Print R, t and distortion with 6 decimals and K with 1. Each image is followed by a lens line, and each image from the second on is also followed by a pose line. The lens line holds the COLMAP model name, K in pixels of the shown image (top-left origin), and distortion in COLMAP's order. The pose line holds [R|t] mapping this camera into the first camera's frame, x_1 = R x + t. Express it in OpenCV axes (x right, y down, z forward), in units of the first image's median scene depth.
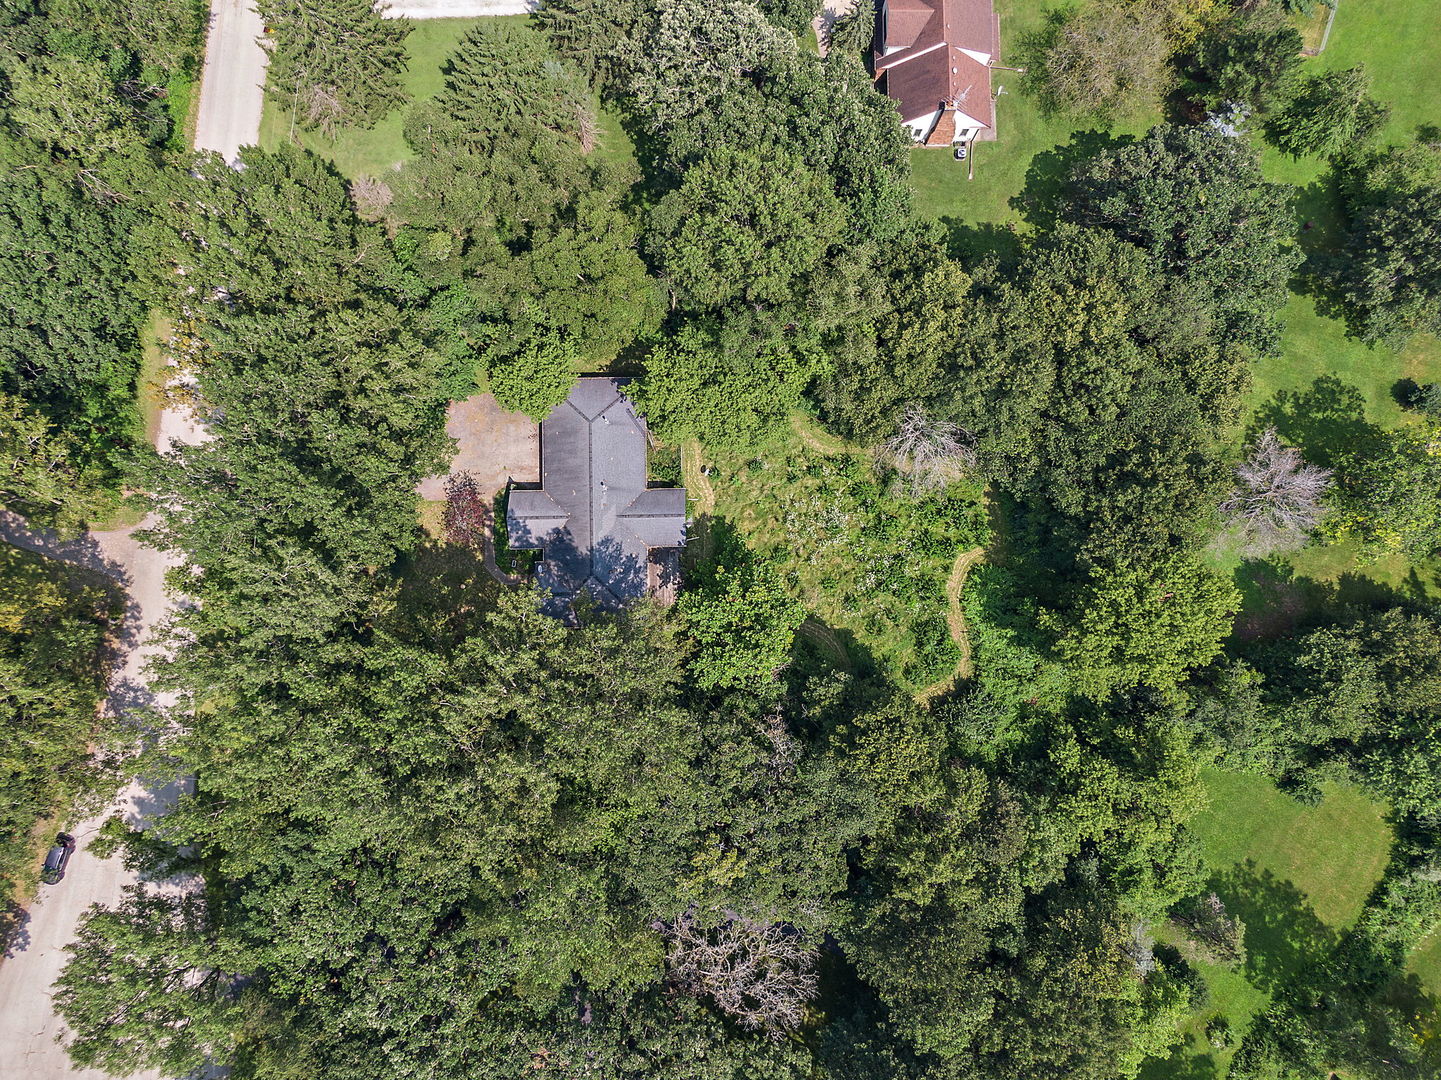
lens RADIAL K [[1027.6, 0, 719.7], [0, 1027.6, 538.5], [0, 0, 1]] dist [0.015259, -0.026277]
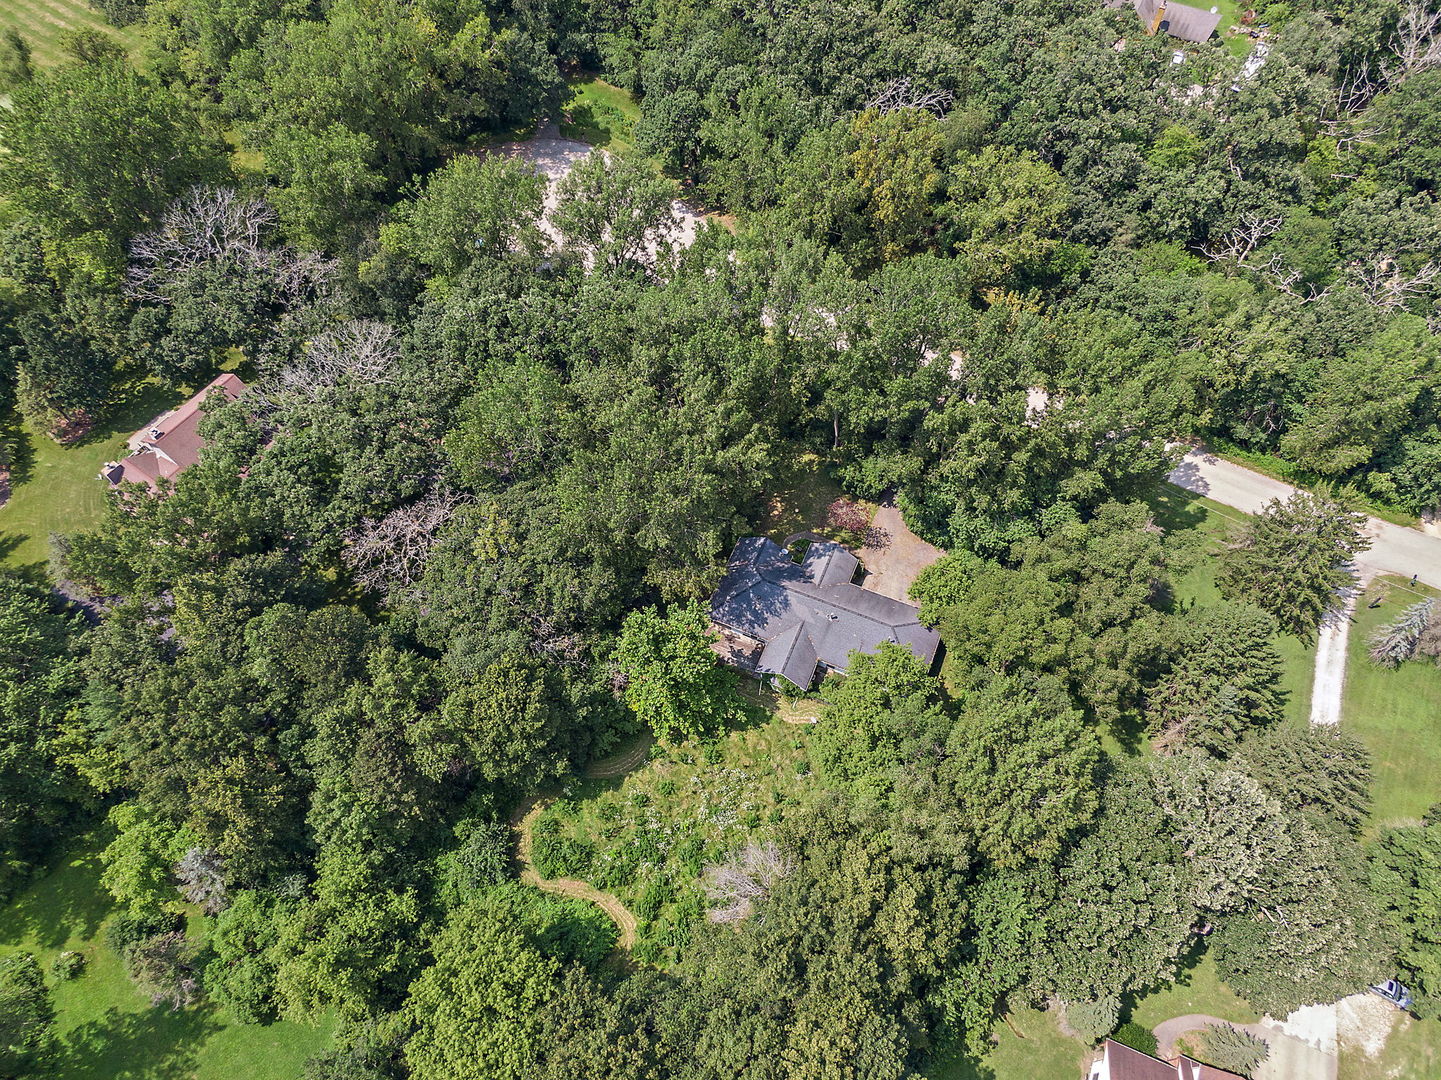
lens RADIAL K [[1027.6, 0, 713.4], [0, 1027.6, 533.3], [0, 0, 1]] dist [0.015259, -0.026277]
pose [[-0.407593, 0.775483, -0.482177, 0.384346], [-0.911208, -0.310858, 0.270310, -0.193921], [0.059732, 0.549540, 0.833330, 0.018117]]
